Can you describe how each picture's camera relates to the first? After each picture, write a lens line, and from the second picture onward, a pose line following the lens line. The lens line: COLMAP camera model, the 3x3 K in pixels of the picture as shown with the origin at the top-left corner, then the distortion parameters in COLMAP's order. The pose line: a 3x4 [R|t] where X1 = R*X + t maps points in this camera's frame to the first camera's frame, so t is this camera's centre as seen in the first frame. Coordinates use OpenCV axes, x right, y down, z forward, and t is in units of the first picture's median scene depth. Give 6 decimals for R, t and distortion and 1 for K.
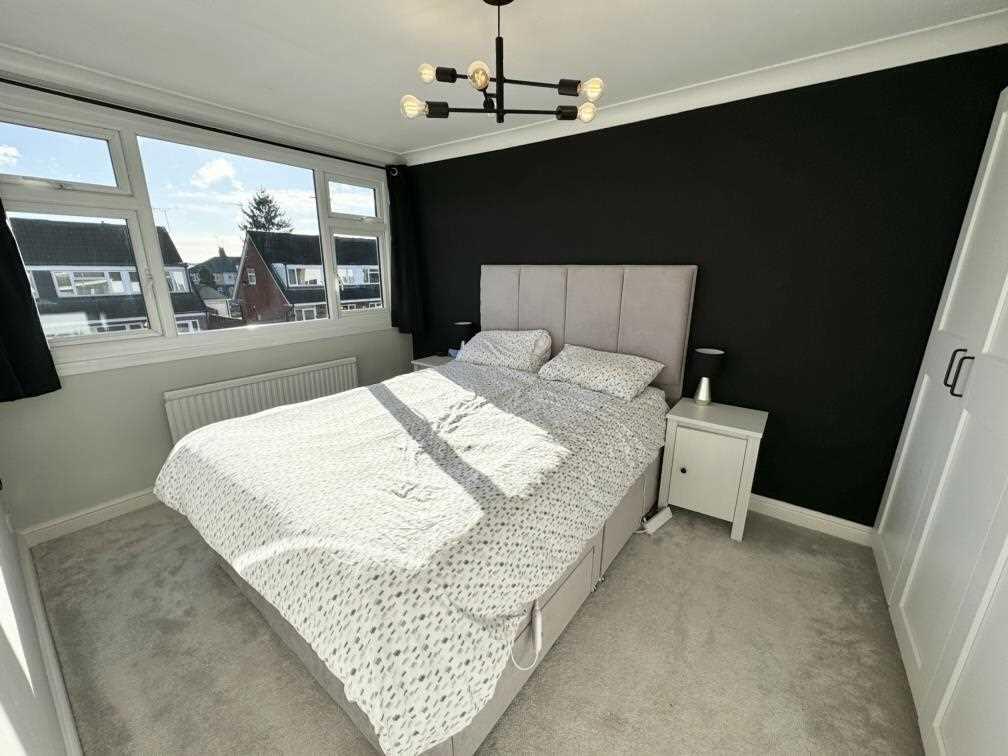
lens RADIAL K [[402.4, 0, 504.1], [0, 402.4, 373.9], [0, 0, 1]] dist [-0.002199, -0.000201]
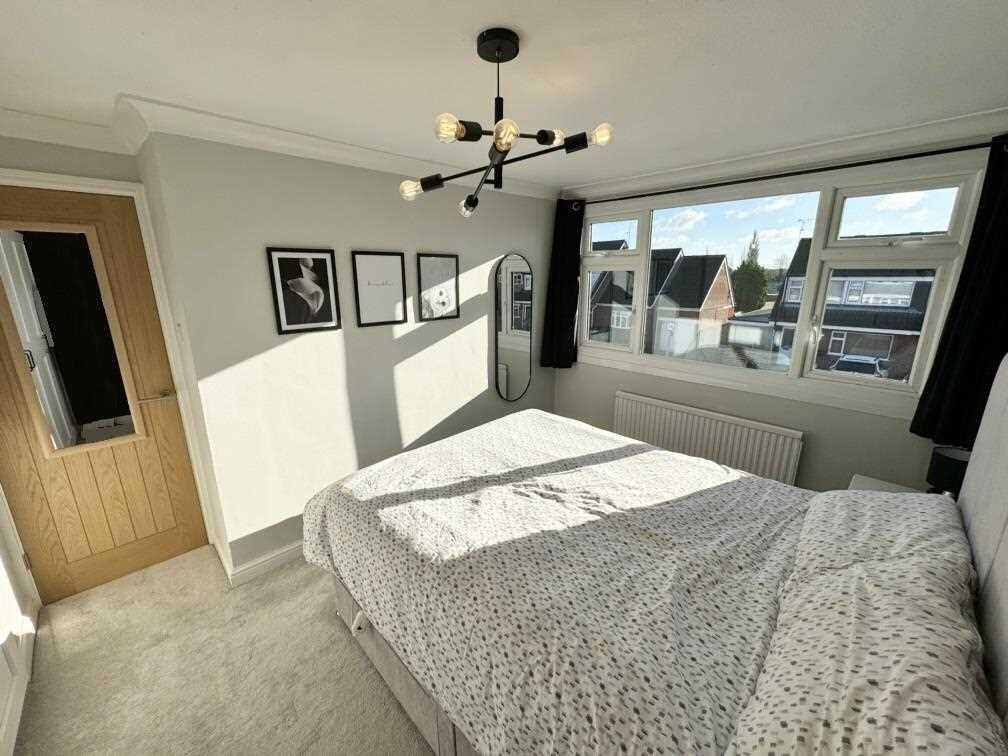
lens RADIAL K [[402.4, 0, 505.8], [0, 402.4, 378.9], [0, 0, 1]] dist [-0.002199, -0.000201]
pose [[-0.143257, 0.252785, -0.956858, 0.652382], [-0.254172, 0.925005, 0.282424, -0.339217], [0.956491, 0.283665, -0.068263, 0.828254]]
